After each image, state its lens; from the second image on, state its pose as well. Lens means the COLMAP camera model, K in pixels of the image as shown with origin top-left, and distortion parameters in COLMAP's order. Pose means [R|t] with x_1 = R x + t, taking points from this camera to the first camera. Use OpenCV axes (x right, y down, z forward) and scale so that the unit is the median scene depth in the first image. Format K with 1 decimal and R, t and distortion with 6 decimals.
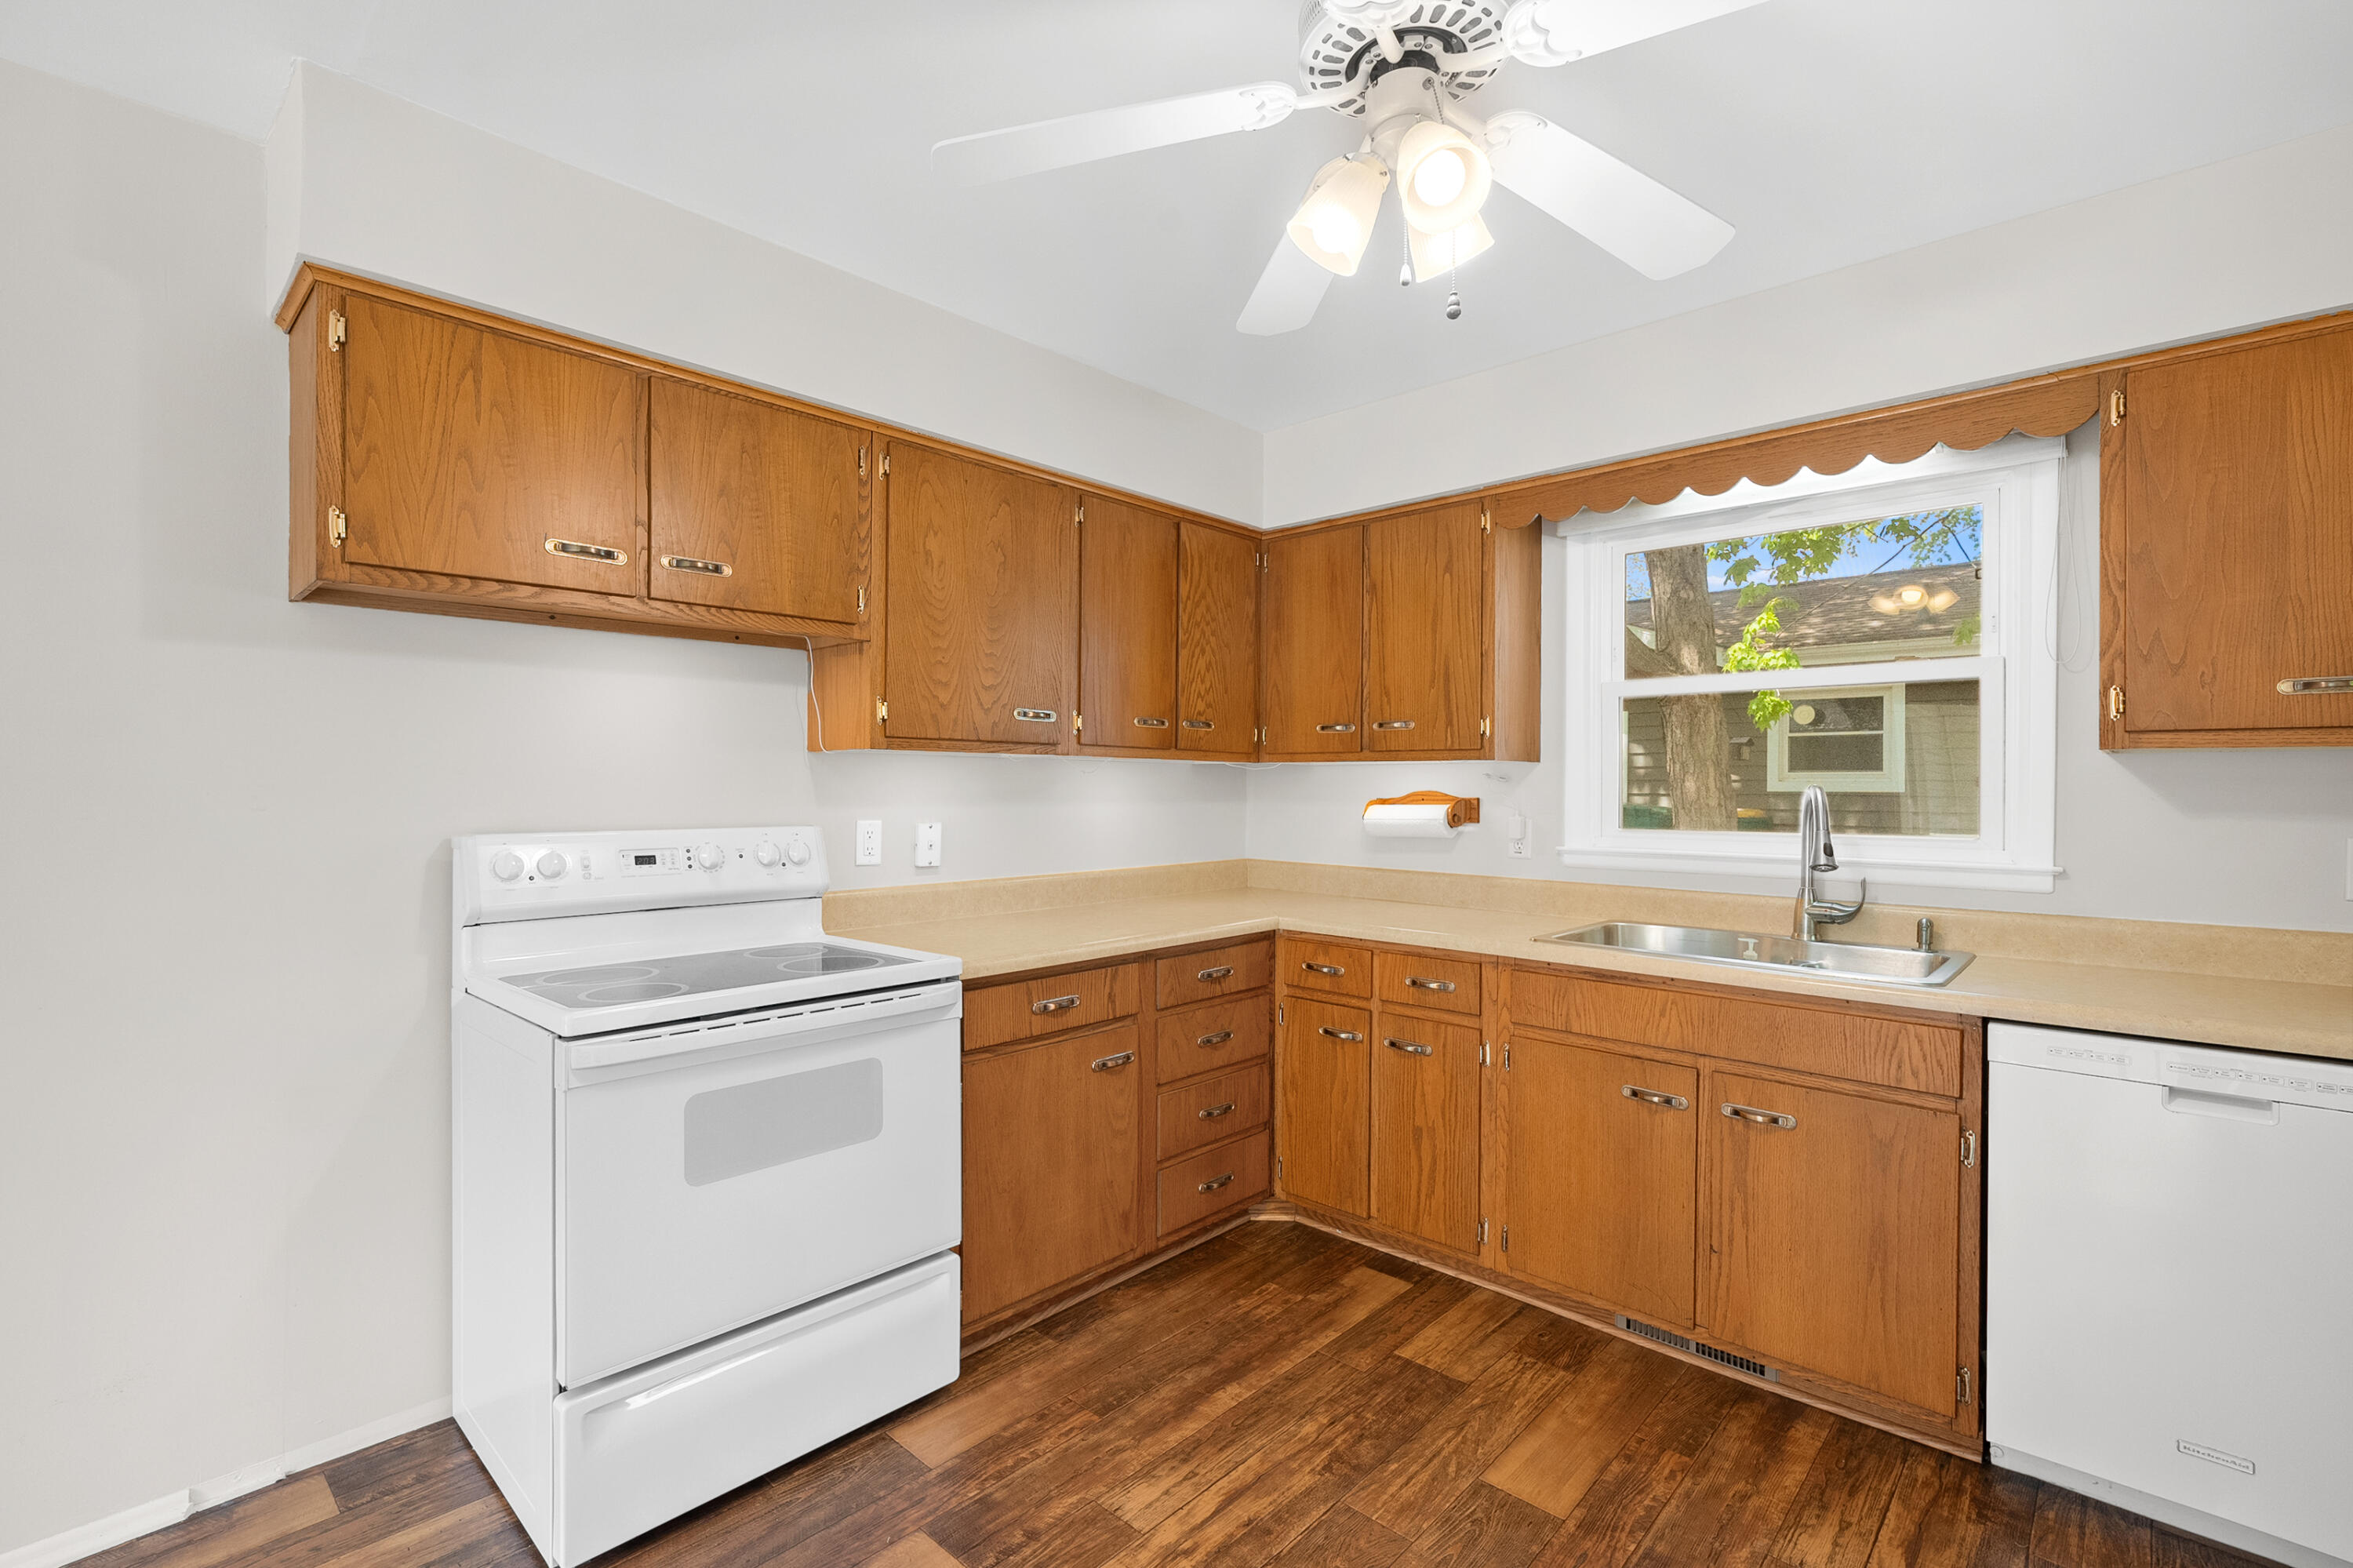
lens RADIAL K [[1059.2, 0, 1183.3], [0, 1059.2, 789.4], [0, 0, 1]] dist [-0.008201, 0.003877]
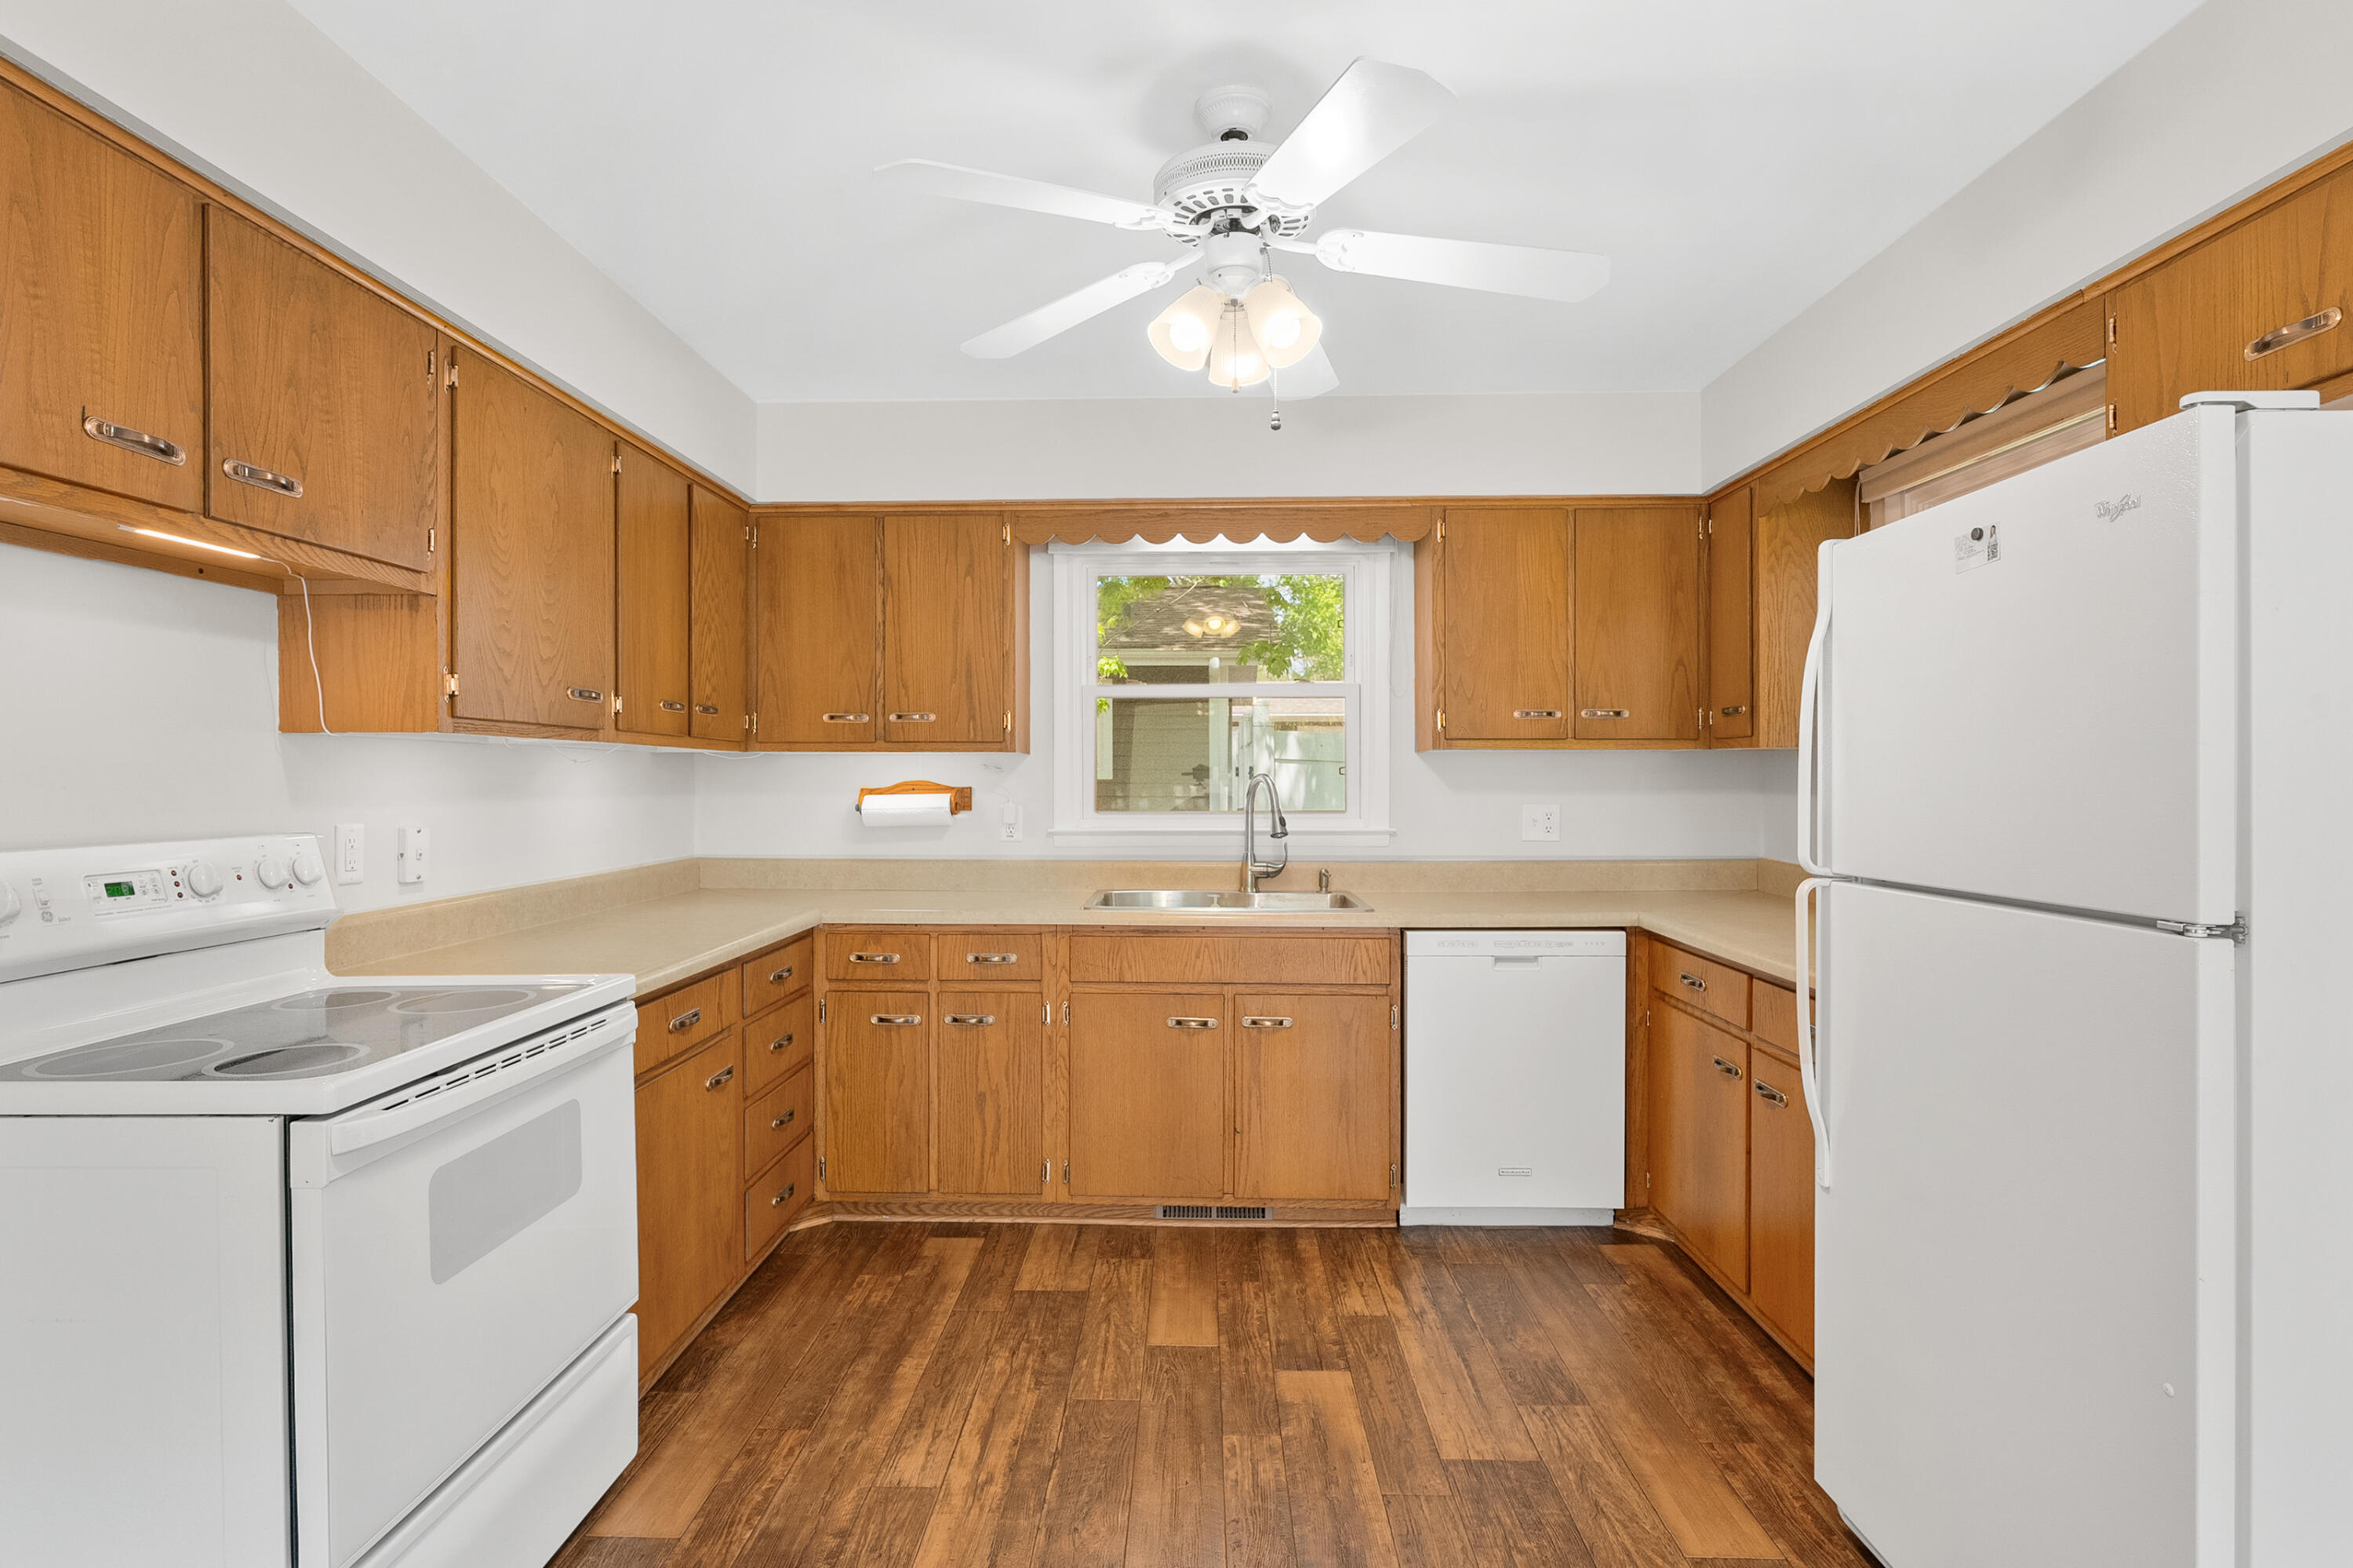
lens RADIAL K [[1147.7, 0, 1182.2], [0, 1147.7, 785.8], [0, 0, 1]] dist [-0.001141, 0.000115]
pose [[0.746623, -0.010208, 0.665169, -0.458435], [0.006512, 0.999947, 0.008037, -0.001598], [-0.665215, -0.001669, 0.746650, -0.010219]]
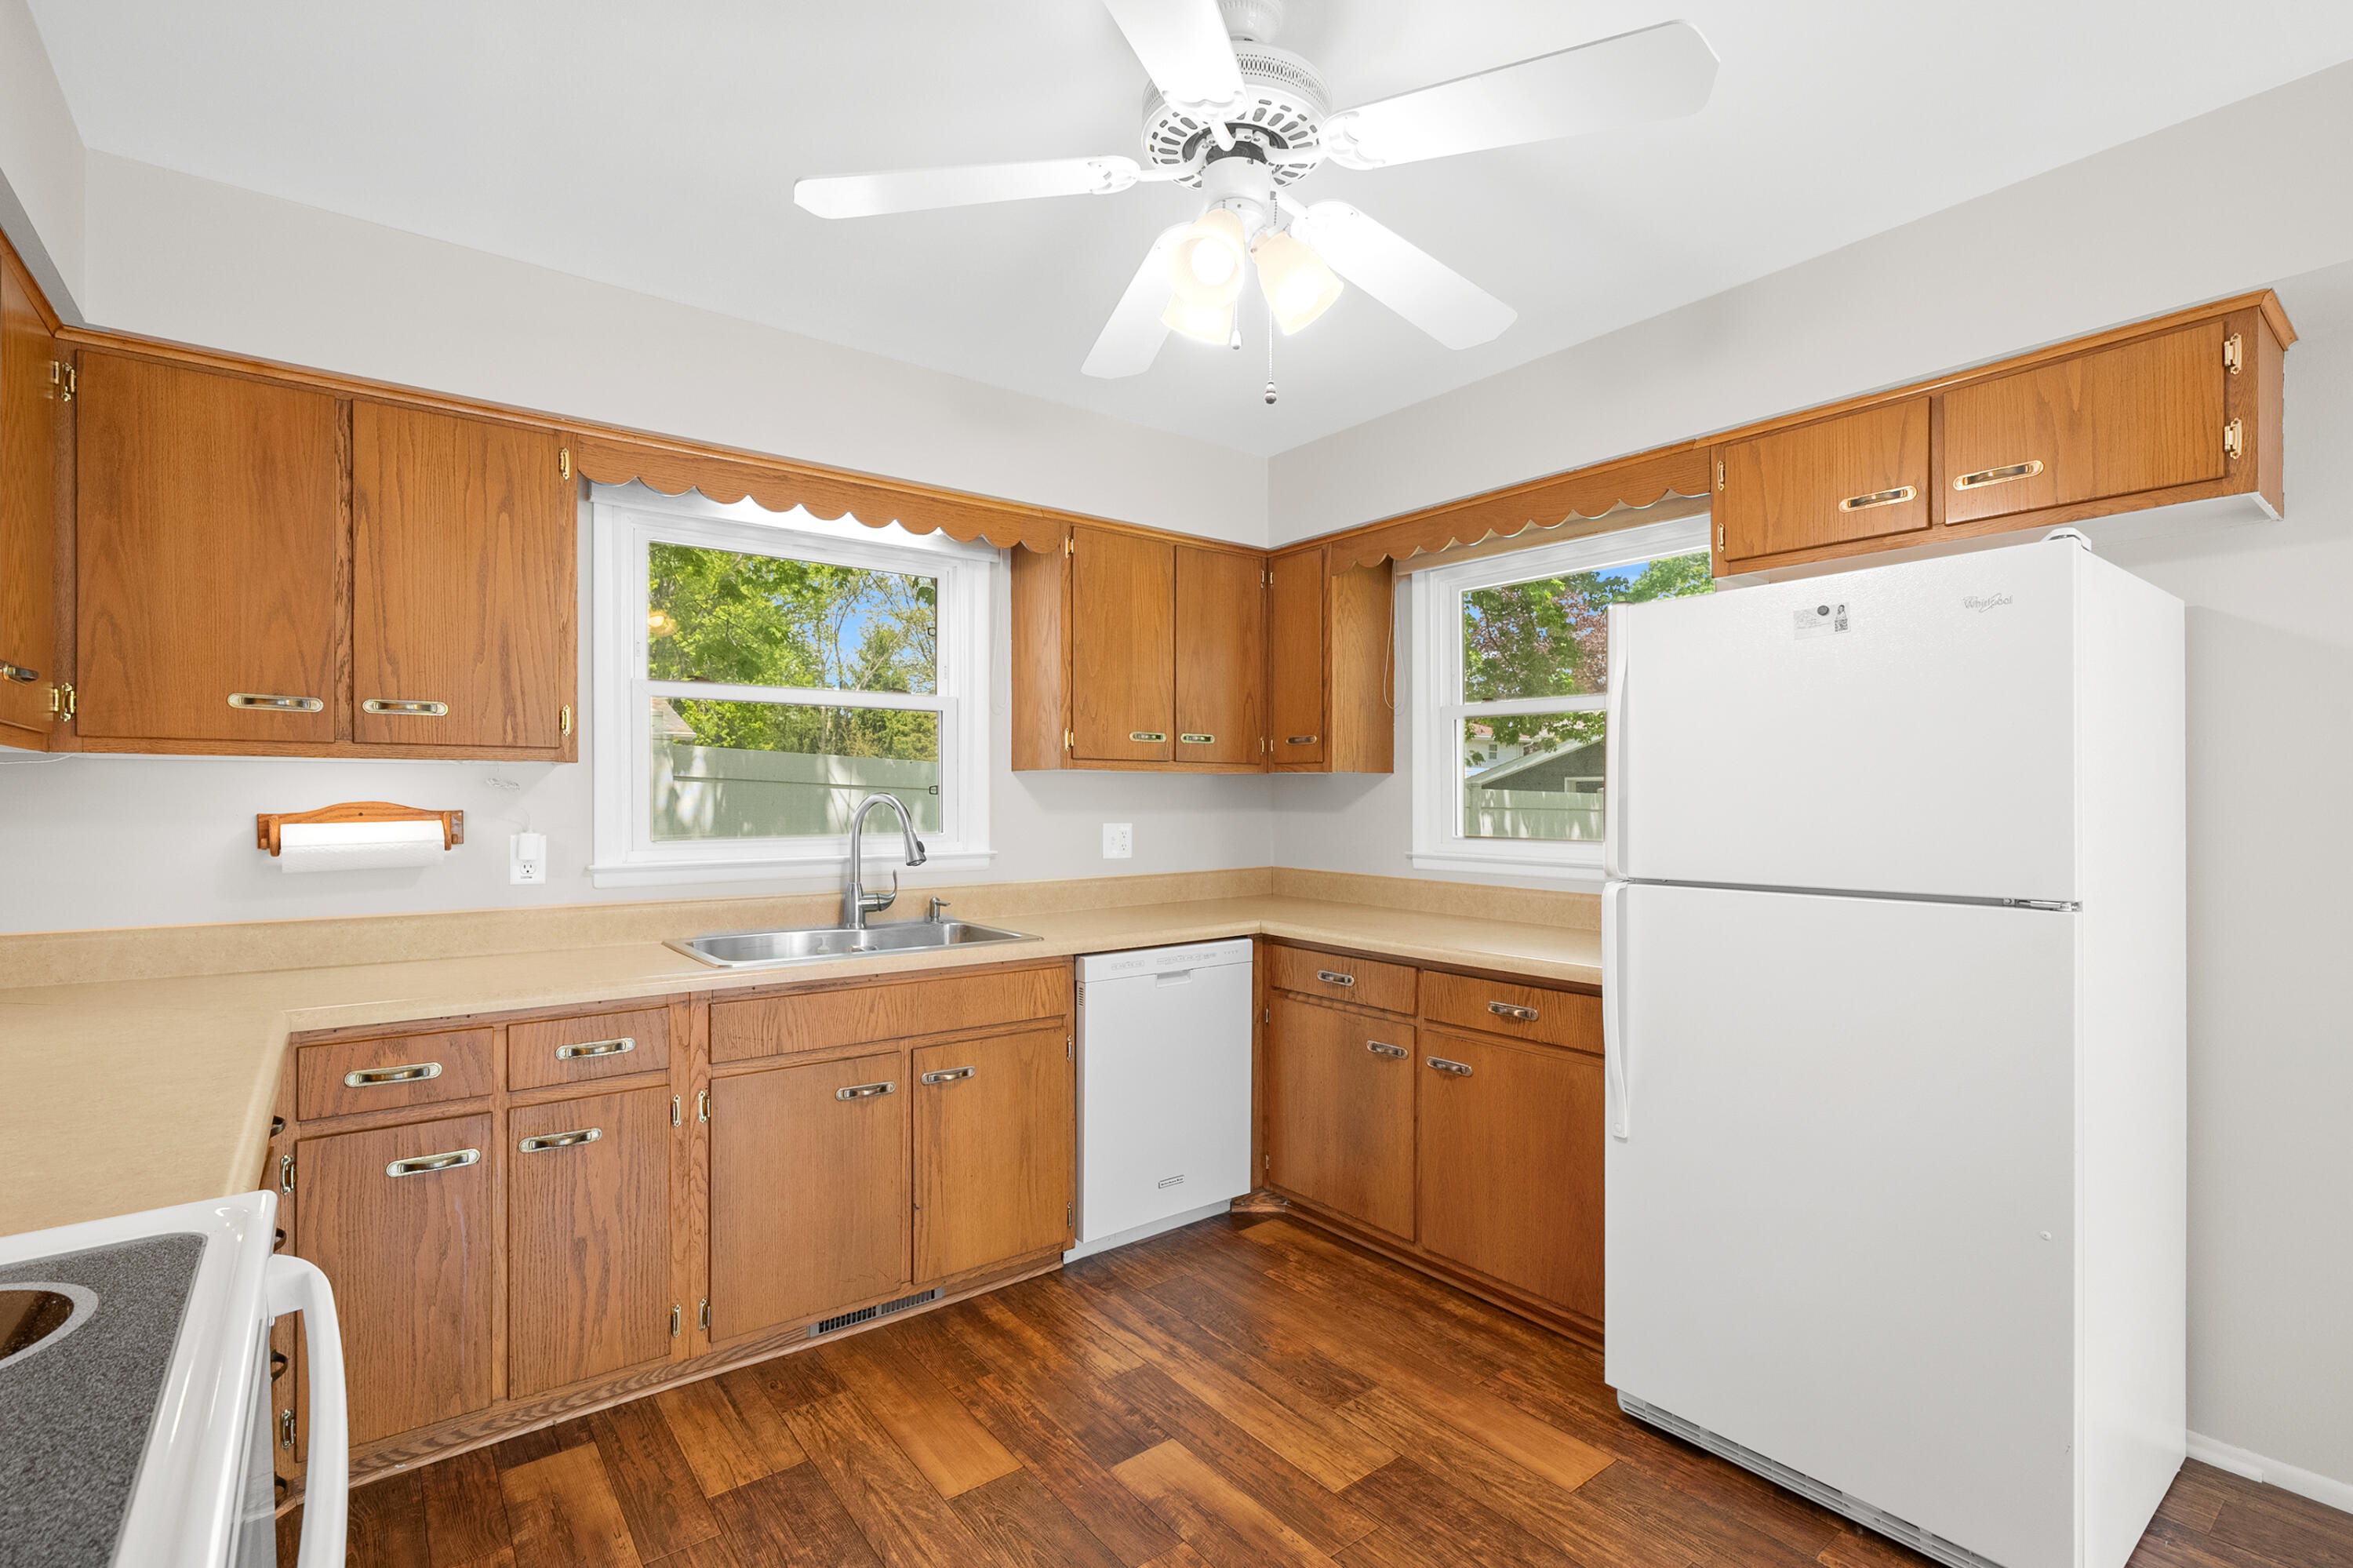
lens RADIAL K [[1059.2, 0, 1175.7], [0, 1059.2, 801.4], [0, 0, 1]] dist [-0.008201, 0.003877]
pose [[0.162919, -0.008720, 0.986601, -0.529105], [0.003431, 0.999960, 0.008272, -0.003892], [-0.986633, 0.002037, 0.162942, 0.512744]]
